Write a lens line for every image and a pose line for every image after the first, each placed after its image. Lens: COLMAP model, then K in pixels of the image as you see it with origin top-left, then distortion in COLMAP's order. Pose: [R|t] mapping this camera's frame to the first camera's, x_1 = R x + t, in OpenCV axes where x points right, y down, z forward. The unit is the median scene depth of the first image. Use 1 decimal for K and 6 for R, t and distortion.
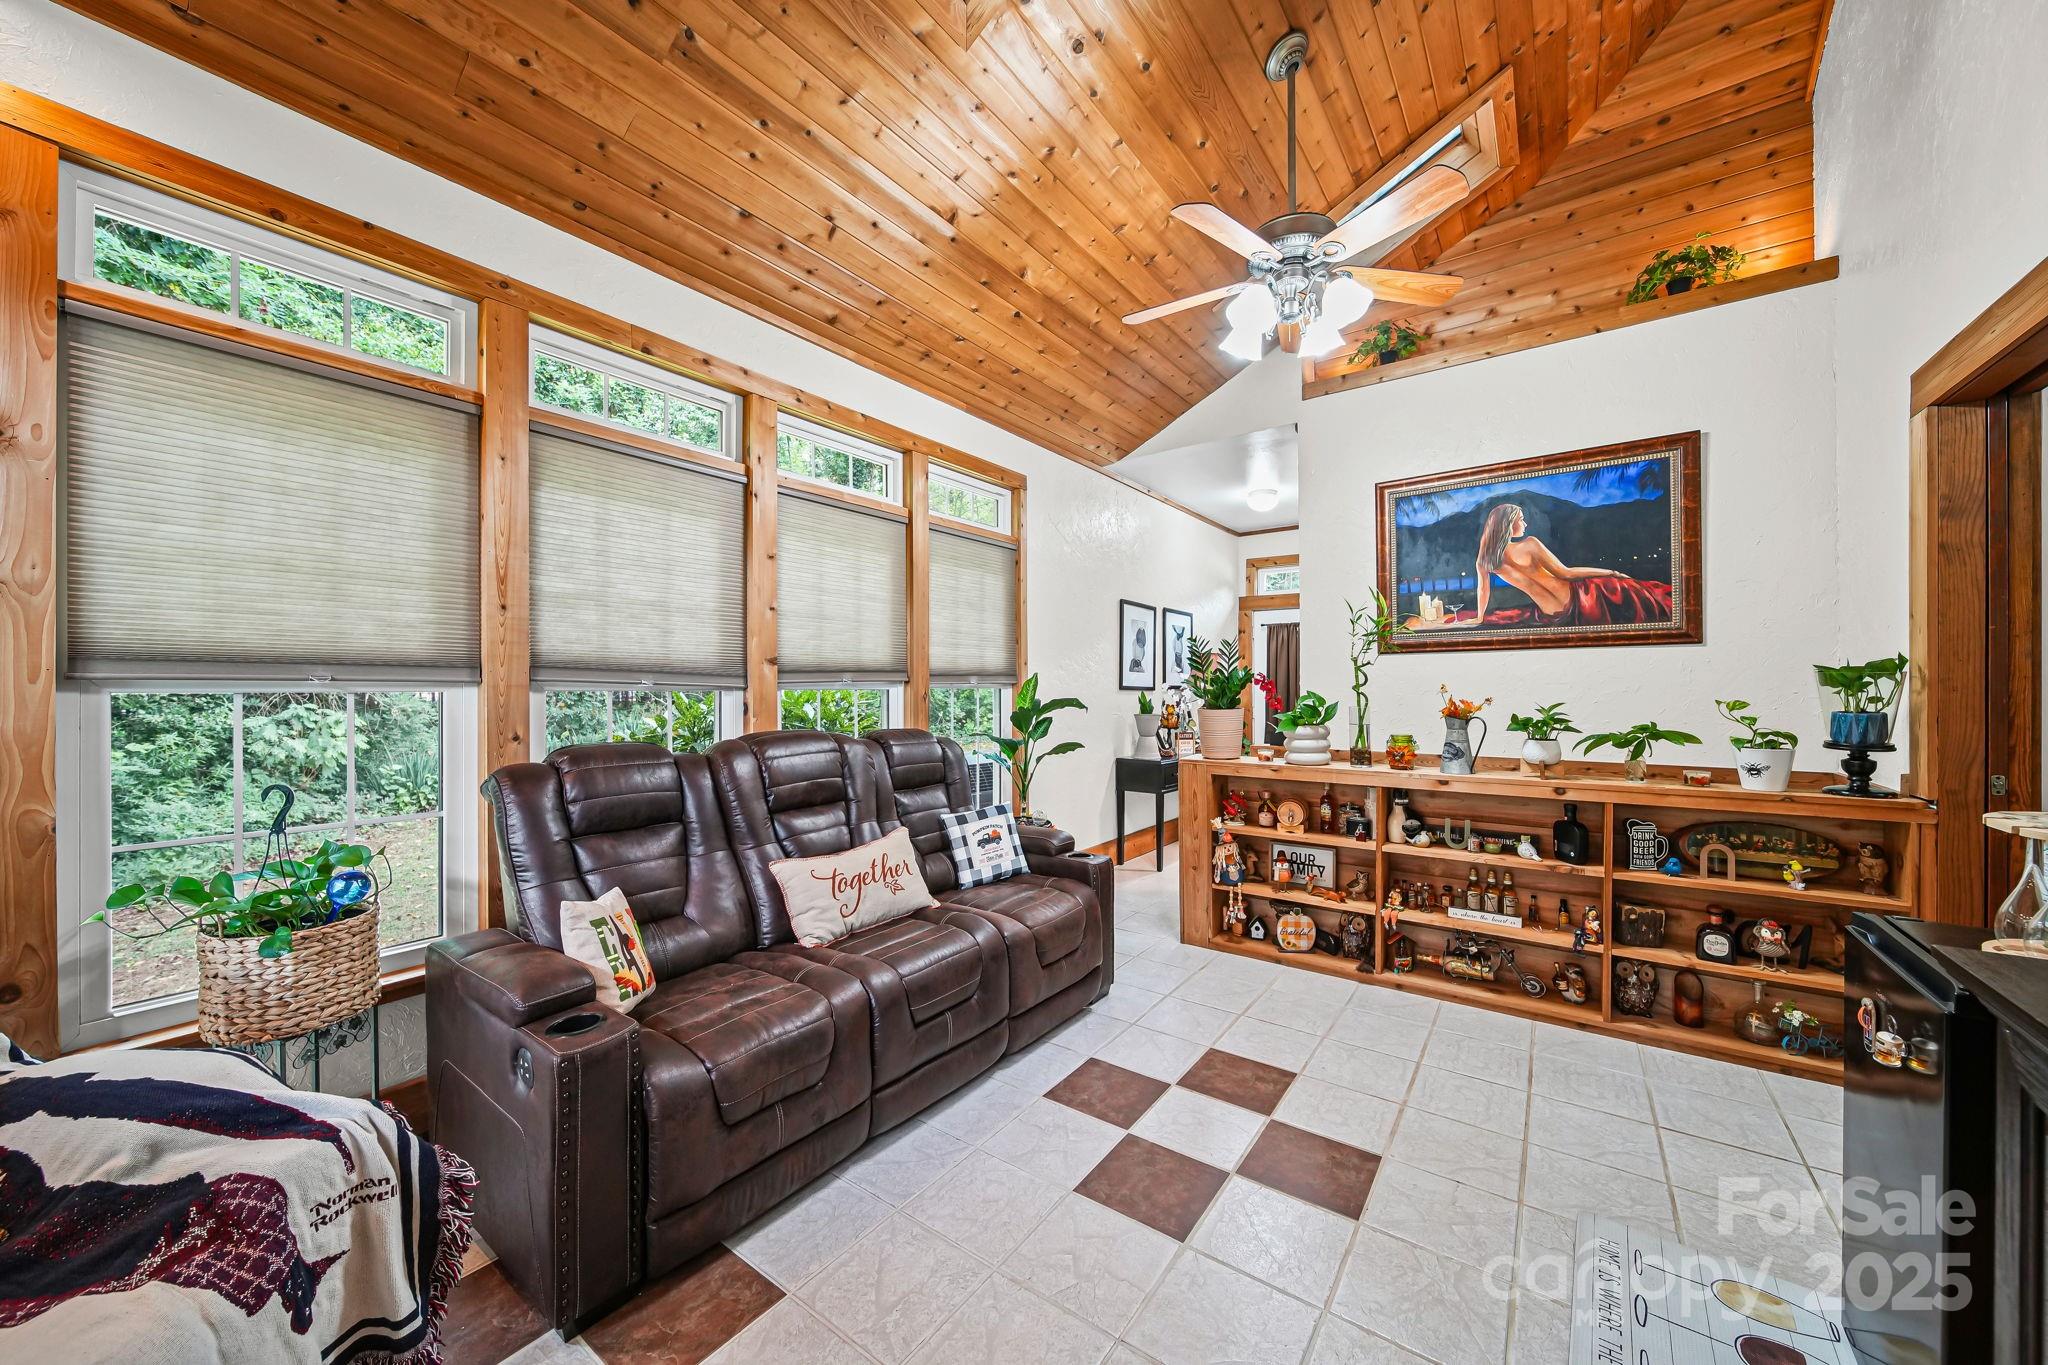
lens RADIAL K [[732.5, 0, 1032.5], [0, 732.5, 694.0], [0, 0, 1]] dist [0.007113, 0.000644]
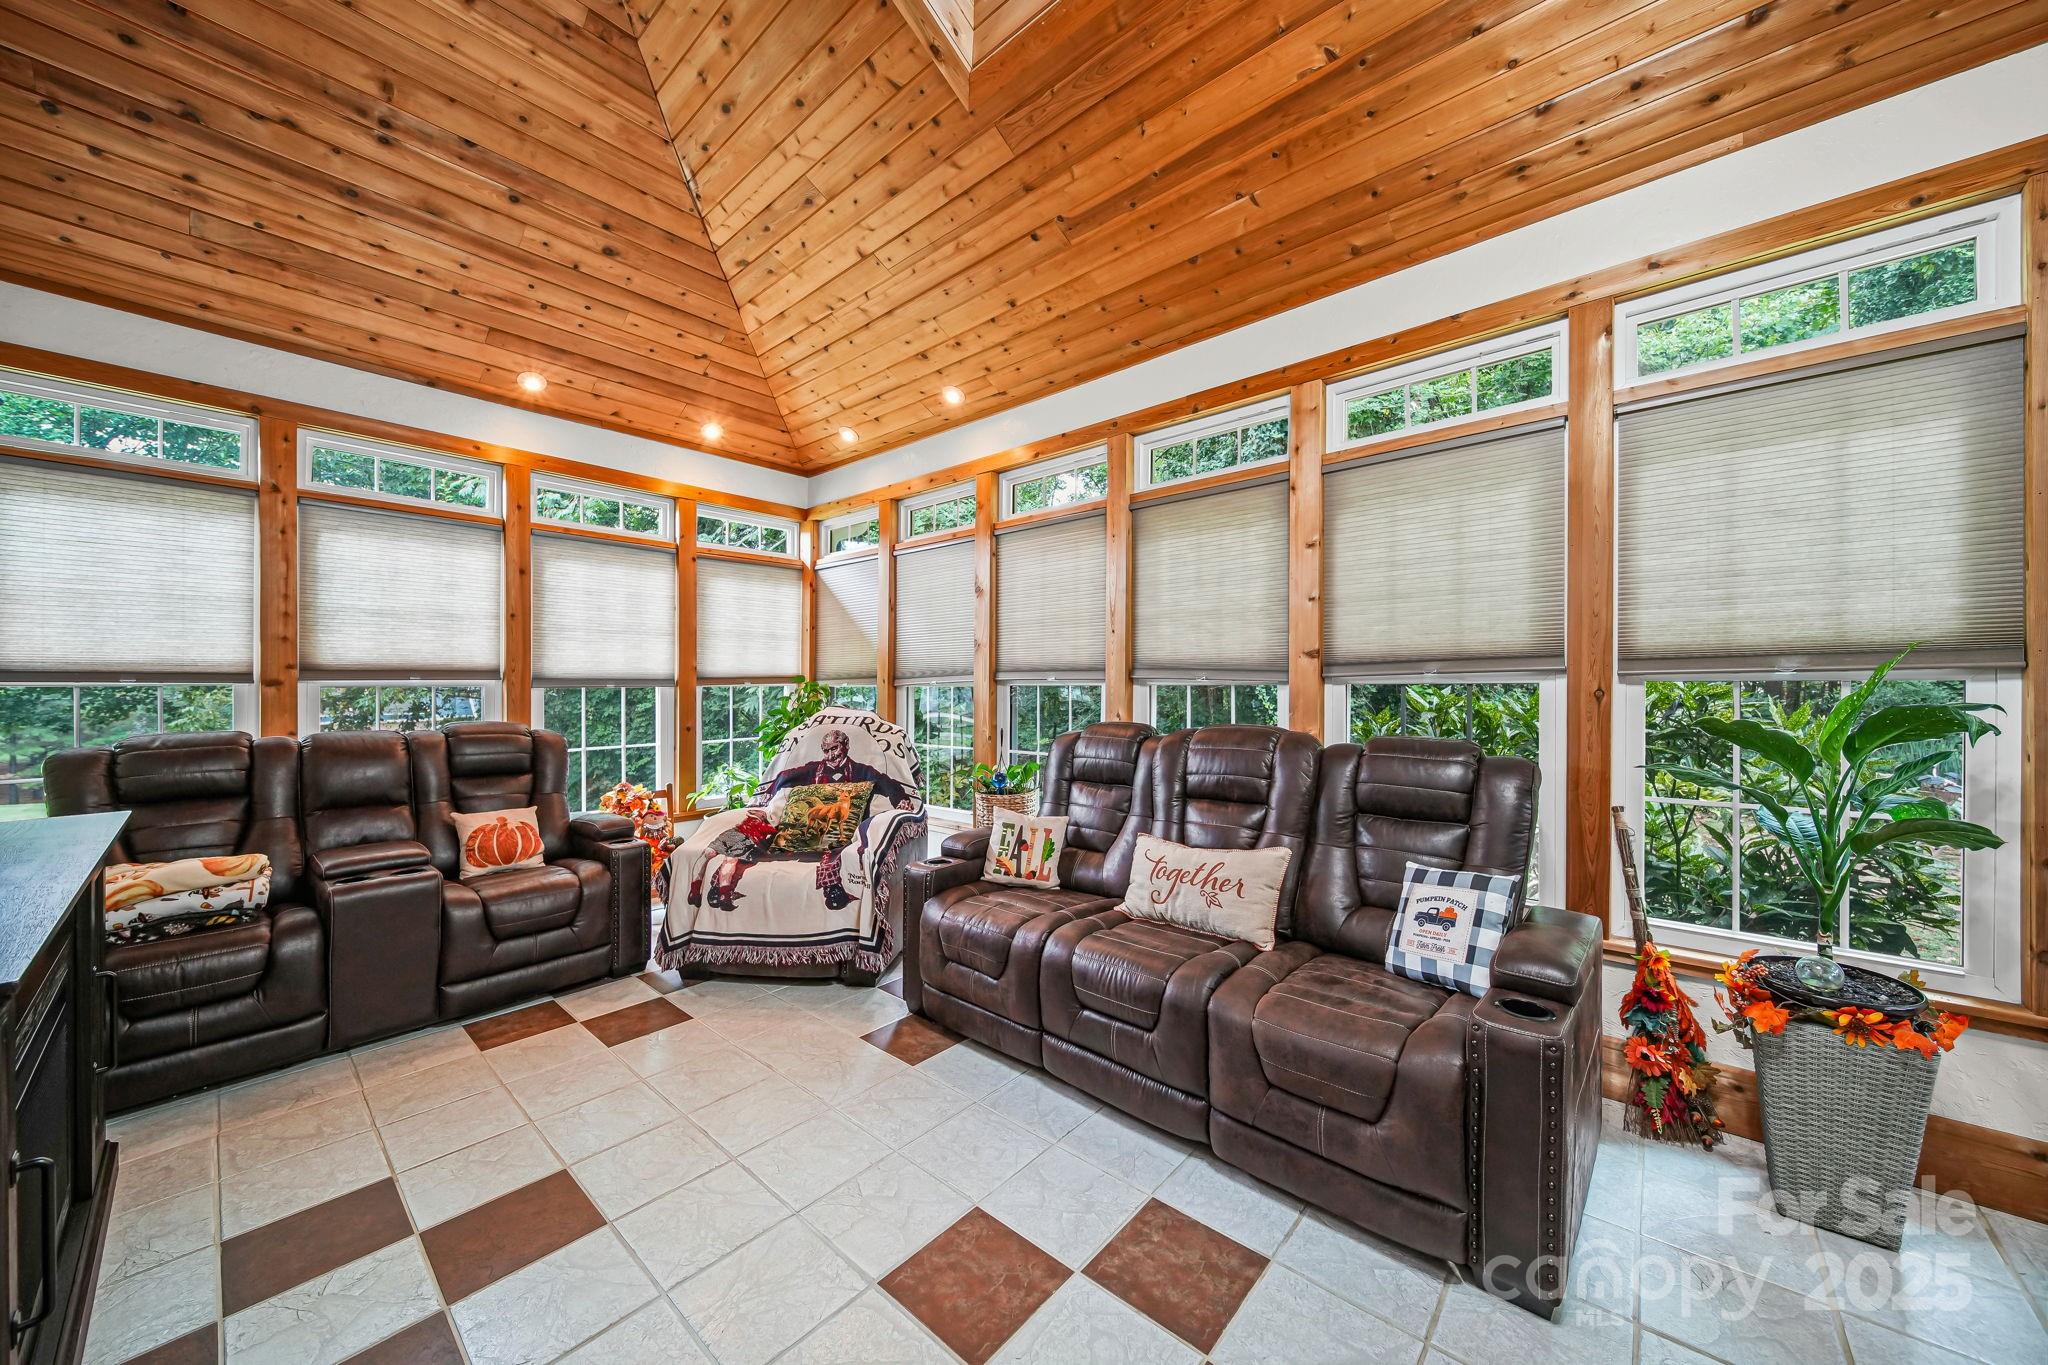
lens RADIAL K [[732.5, 0, 1028.6], [0, 732.5, 681.5], [0, 0, 1]] dist [0.007113, 0.000644]
pose [[-0.094629, 0.001433, -0.995512, 0.623318], [-0.001616, 0.999997, 0.001594, -0.008986], [0.995511, 0.001759, -0.094626, 0.715957]]
